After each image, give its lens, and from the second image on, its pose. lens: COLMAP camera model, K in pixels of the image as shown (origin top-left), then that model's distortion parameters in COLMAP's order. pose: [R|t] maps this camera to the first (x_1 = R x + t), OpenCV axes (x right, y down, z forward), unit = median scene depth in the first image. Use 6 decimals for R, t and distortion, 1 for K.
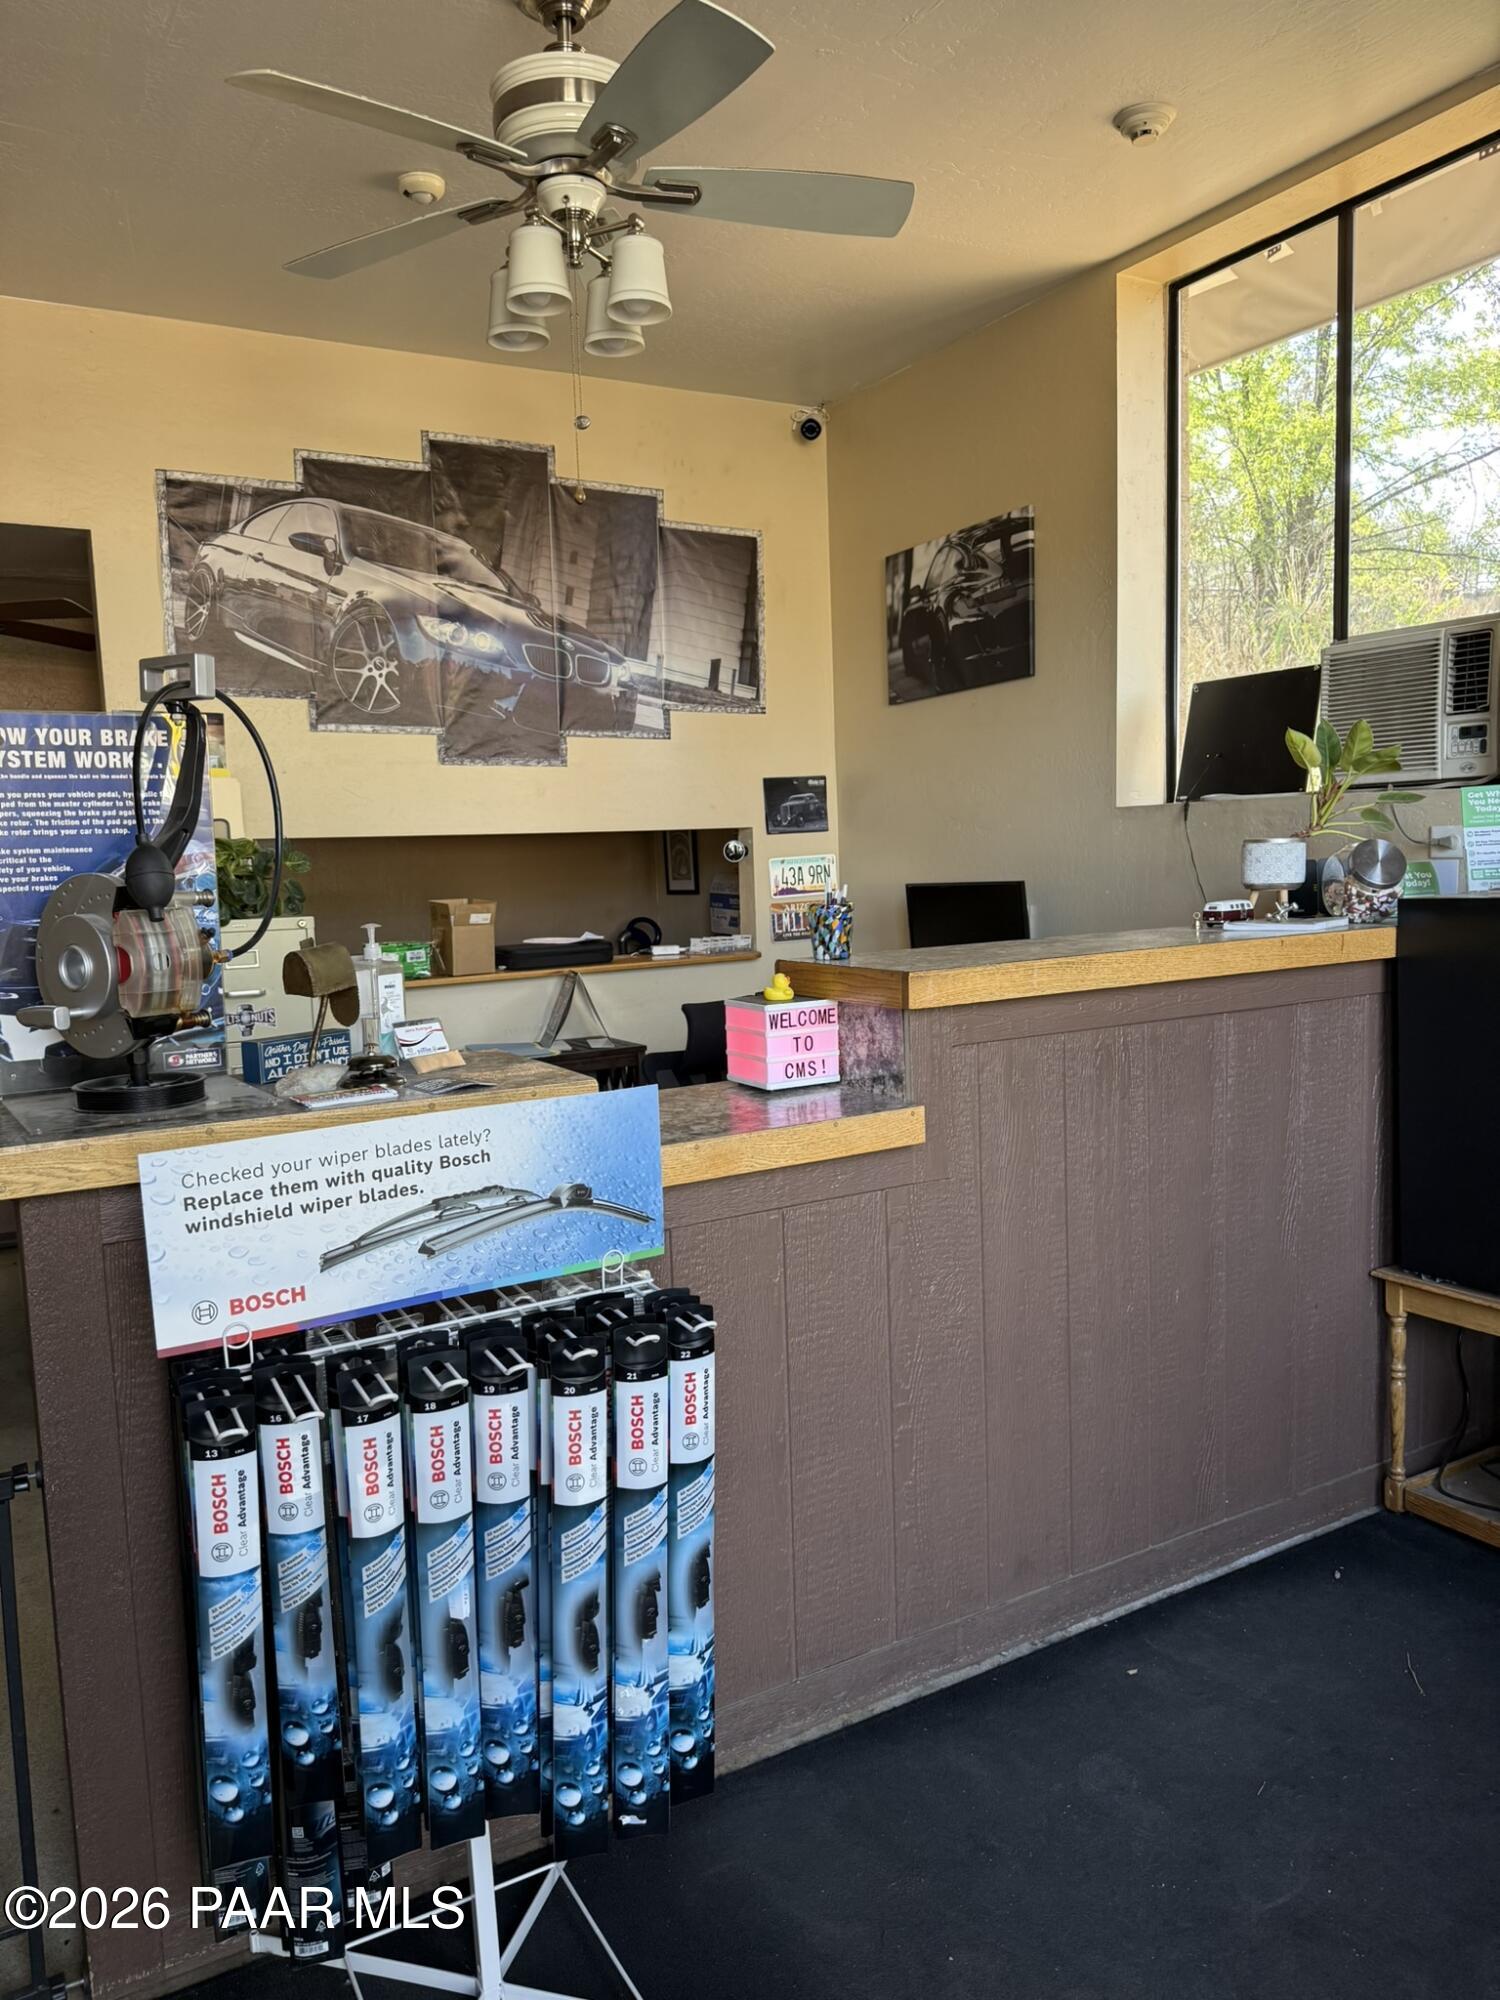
lens RADIAL K [[1383.4, 0, 745.1], [0, 1383.4, 1012.7], [0, 0, 1]] dist [0.124907, -0.220269]
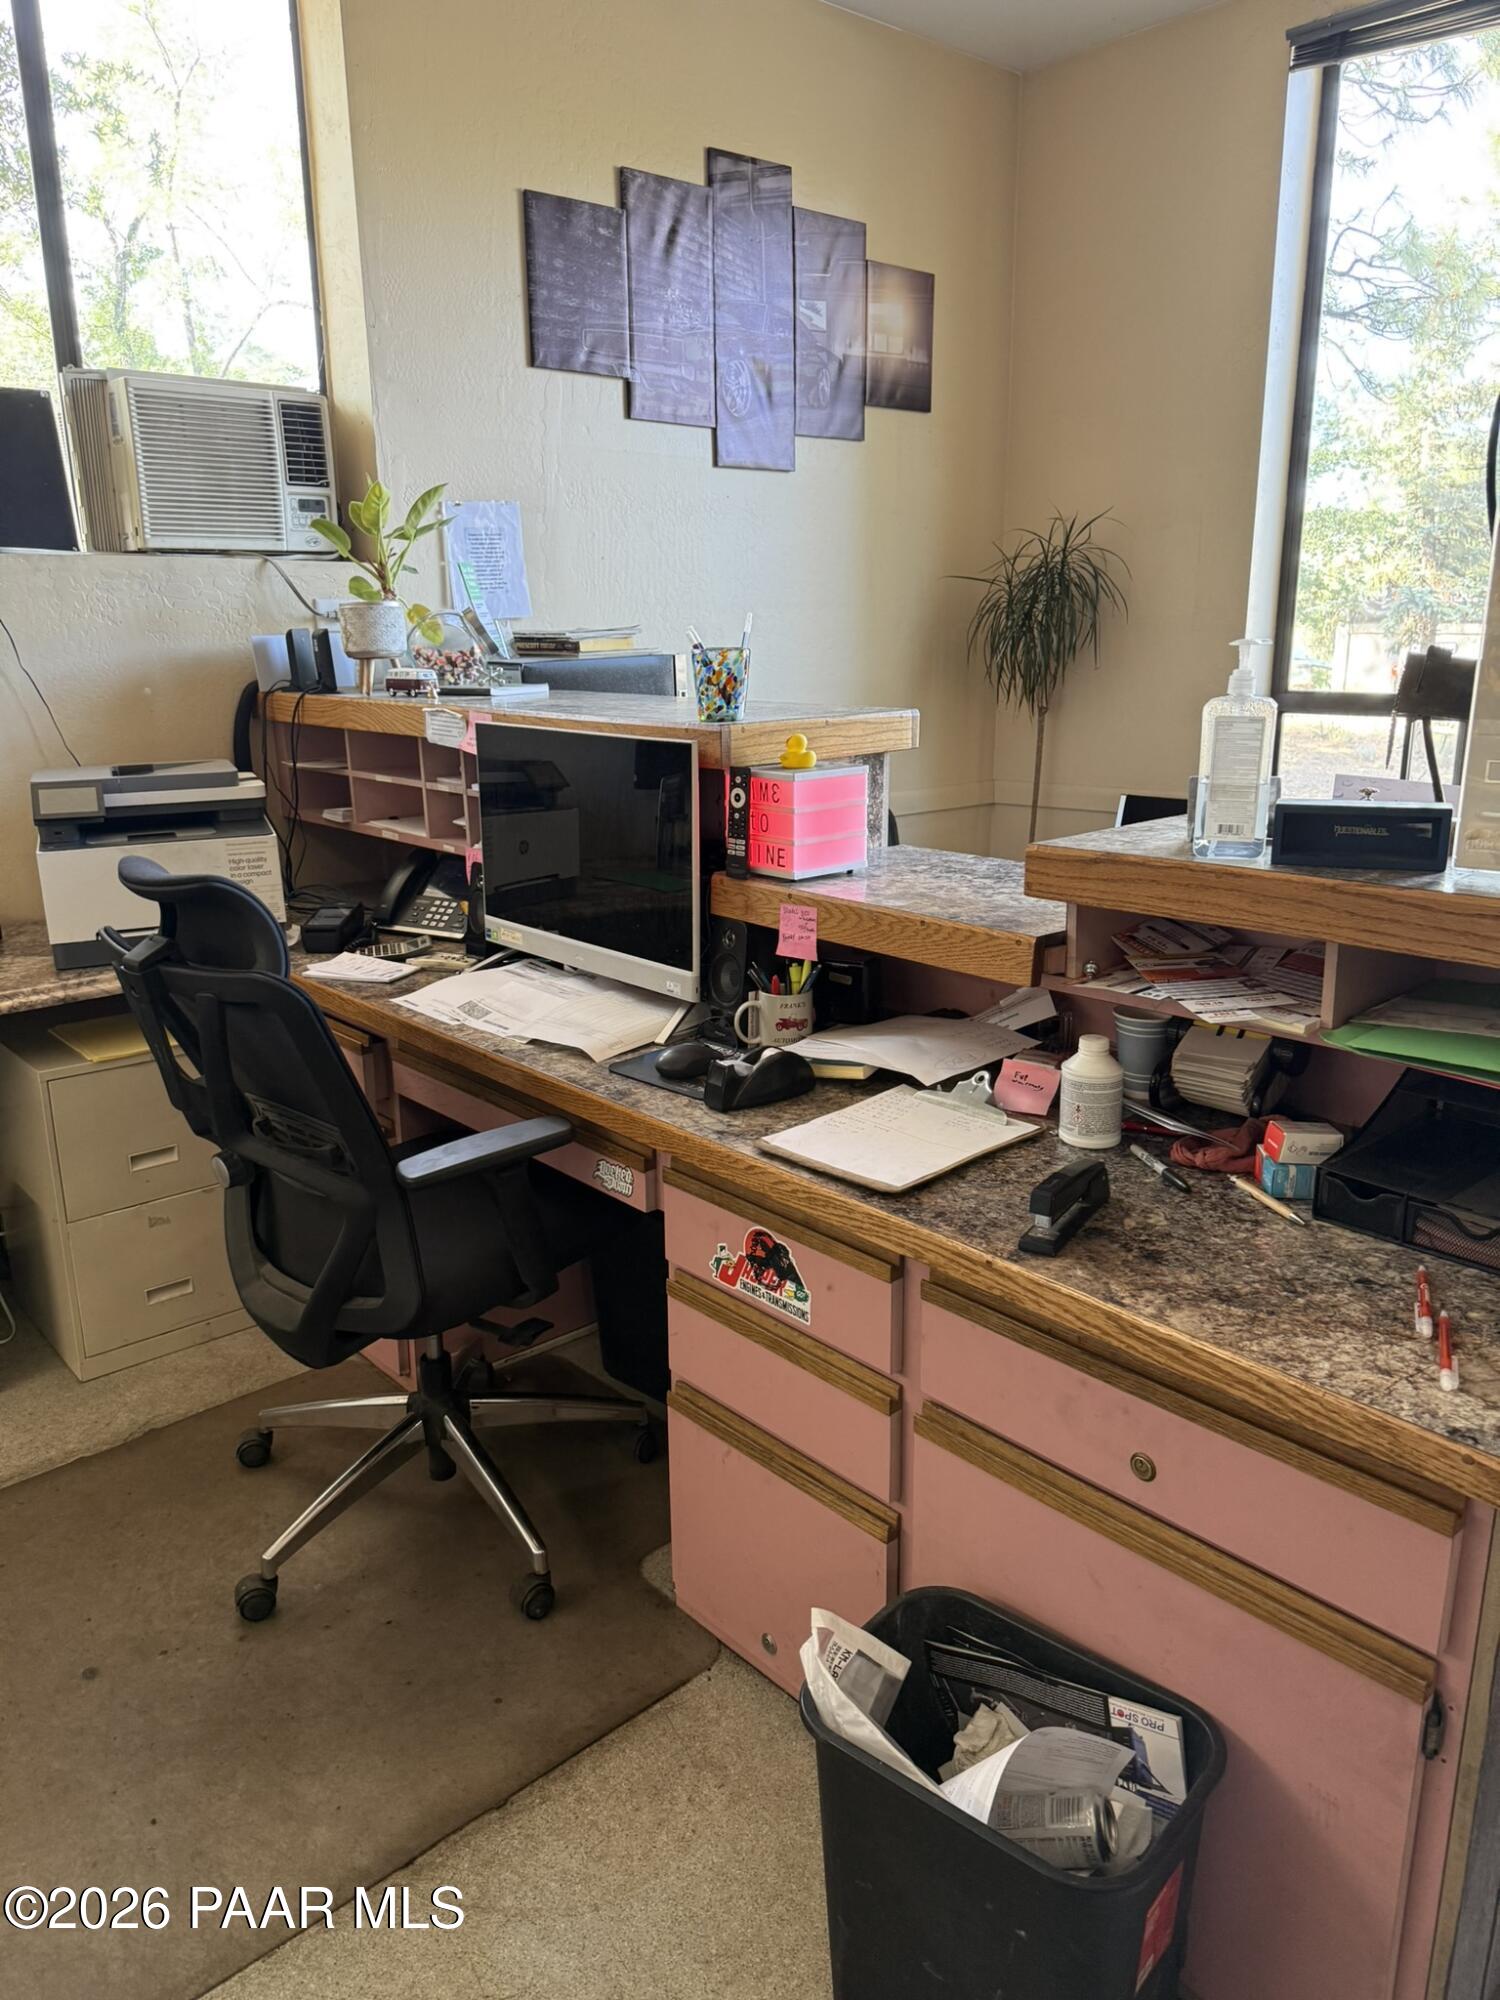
lens RADIAL K [[1392.1, 0, 747.1], [0, 1392.1, 995.2], [0, 0, 1]] dist [0.065680, -0.090609]
pose [[-0.202342, -0.216446, 0.955096, -0.432291], [0.132636, 0.960227, 0.245708, -0.048056], [-0.970291, 0.176397, -0.165585, 0.664198]]
